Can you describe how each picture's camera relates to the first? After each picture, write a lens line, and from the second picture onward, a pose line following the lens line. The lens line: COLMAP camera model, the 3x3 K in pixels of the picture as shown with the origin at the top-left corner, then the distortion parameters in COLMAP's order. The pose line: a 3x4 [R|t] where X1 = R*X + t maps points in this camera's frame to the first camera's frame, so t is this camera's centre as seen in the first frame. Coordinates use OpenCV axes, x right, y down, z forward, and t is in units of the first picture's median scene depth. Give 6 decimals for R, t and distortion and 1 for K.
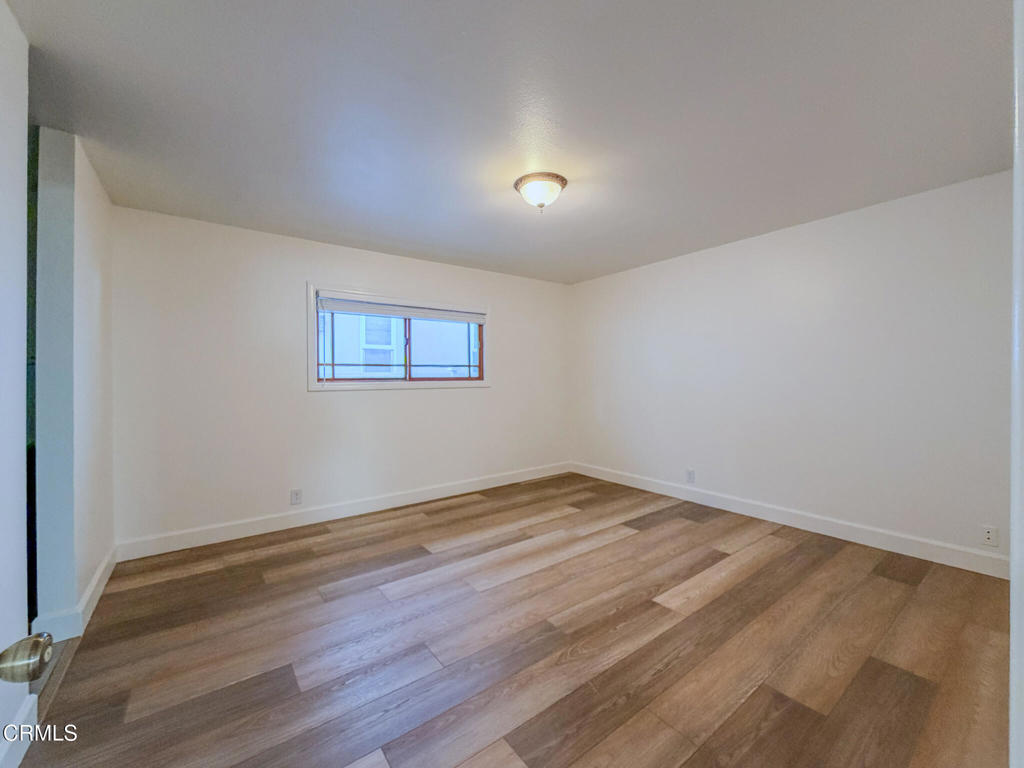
lens RADIAL K [[437.1, 0, 512.0], [0, 437.1, 384.0], [0, 0, 1]] dist [-0.000818, -0.000177]
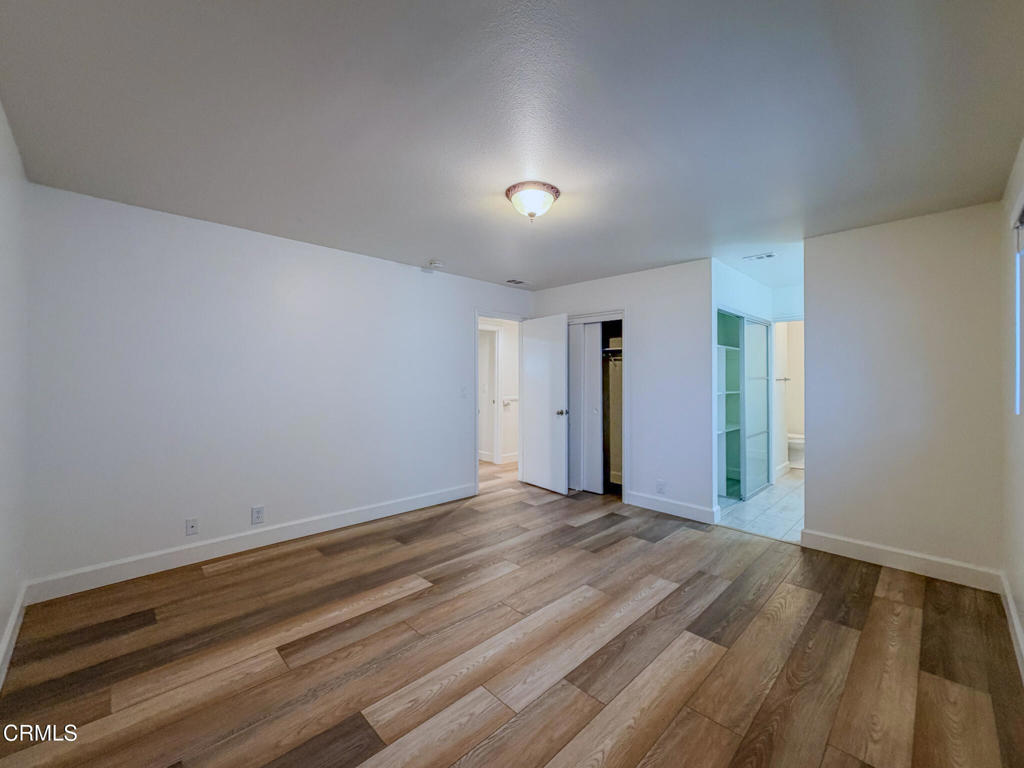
lens RADIAL K [[437.1, 0, 512.0], [0, 437.1, 384.0], [0, 0, 1]] dist [-0.000818, -0.000177]
pose [[-0.990305, 0.005960, -0.138780, 0.225476], [0.002743, 0.999723, 0.023358, -0.051280], [0.138880, 0.022751, -0.990048, 1.787873]]
